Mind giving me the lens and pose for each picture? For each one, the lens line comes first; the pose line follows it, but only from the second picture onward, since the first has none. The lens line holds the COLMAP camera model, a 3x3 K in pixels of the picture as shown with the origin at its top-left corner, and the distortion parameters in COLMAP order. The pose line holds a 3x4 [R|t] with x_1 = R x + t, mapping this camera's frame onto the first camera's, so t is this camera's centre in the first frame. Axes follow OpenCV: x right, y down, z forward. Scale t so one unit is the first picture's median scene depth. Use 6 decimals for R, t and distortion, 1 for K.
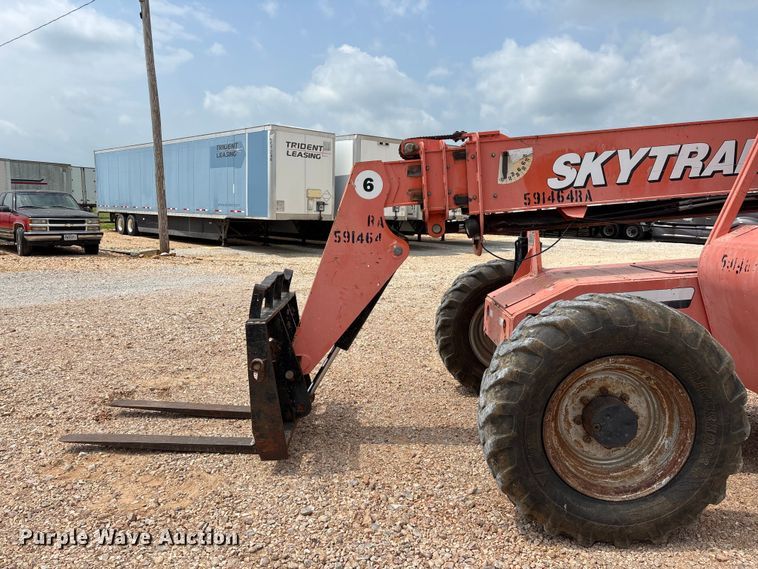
lens RADIAL K [[574.9, 0, 373.2], [0, 574.9, 281.3], [0, 0, 1]] dist [0.059890, -0.062568]
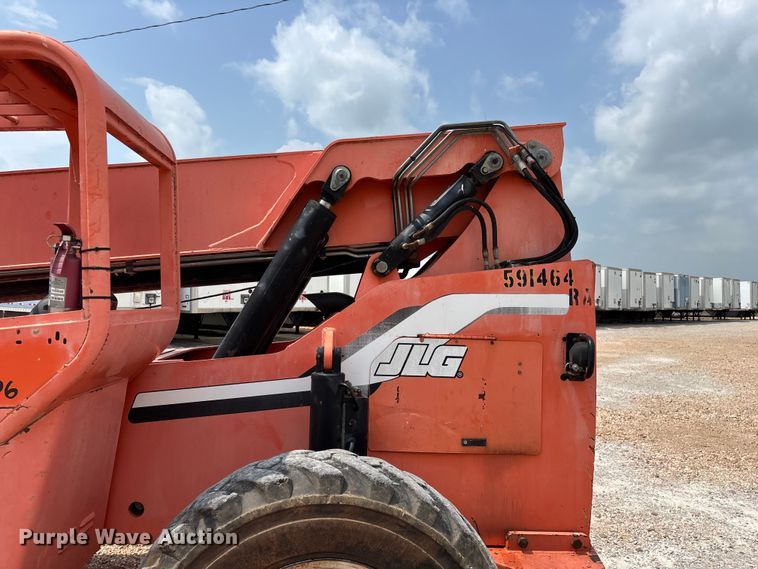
lens RADIAL K [[557.2, 0, 383.2], [0, 557.2, 280.6], [0, 0, 1]] dist [0.009201, -0.017982]
pose [[0.998598, -0.004216, 0.052775, 1.166049], [0.012674, 0.986876, -0.160985, -0.024219], [-0.051403, 0.161428, 0.985545, 0.264994]]
